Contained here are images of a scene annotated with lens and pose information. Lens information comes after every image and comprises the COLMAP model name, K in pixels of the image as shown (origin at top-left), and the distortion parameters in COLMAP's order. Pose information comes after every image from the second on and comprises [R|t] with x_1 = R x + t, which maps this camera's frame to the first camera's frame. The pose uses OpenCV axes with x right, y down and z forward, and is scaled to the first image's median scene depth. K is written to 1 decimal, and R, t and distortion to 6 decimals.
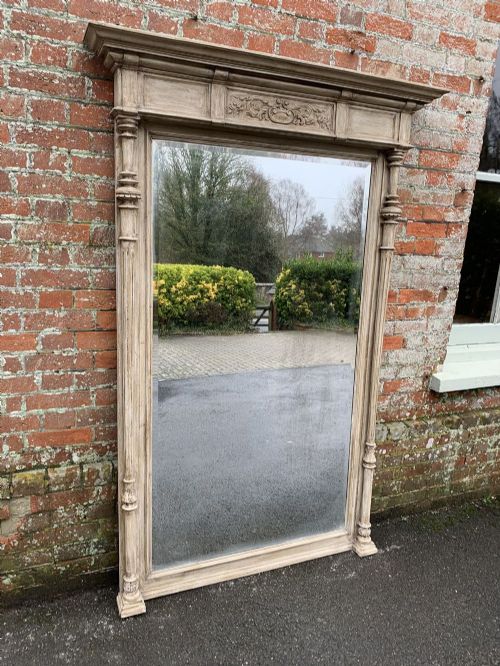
lens RADIAL K [[467.3, 0, 236.5], [0, 467.3, 334.7], [0, 0, 1]] dist [0.001984, -0.001126]
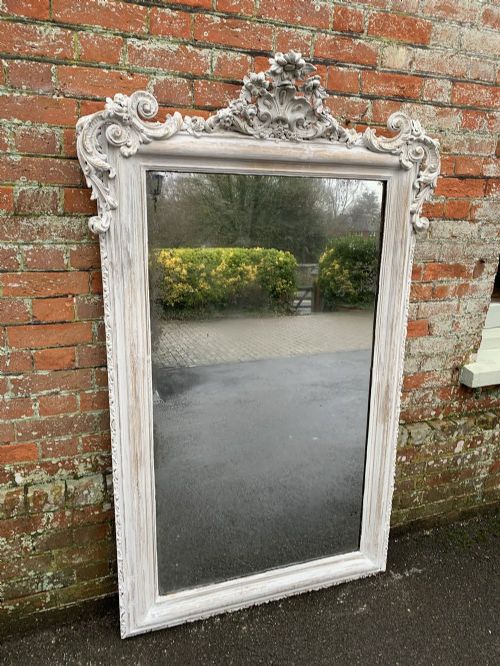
lens RADIAL K [[466.5, 0, 242.5], [0, 466.5, 330.6], [0, 0, 1]] dist [0.000417, 0.000153]
pose [[0.999241, -0.008498, -0.038022, 0.077758], [0.010639, 0.998349, 0.056444, -0.035806], [0.037480, -0.056806, 0.997681, 0.214554]]
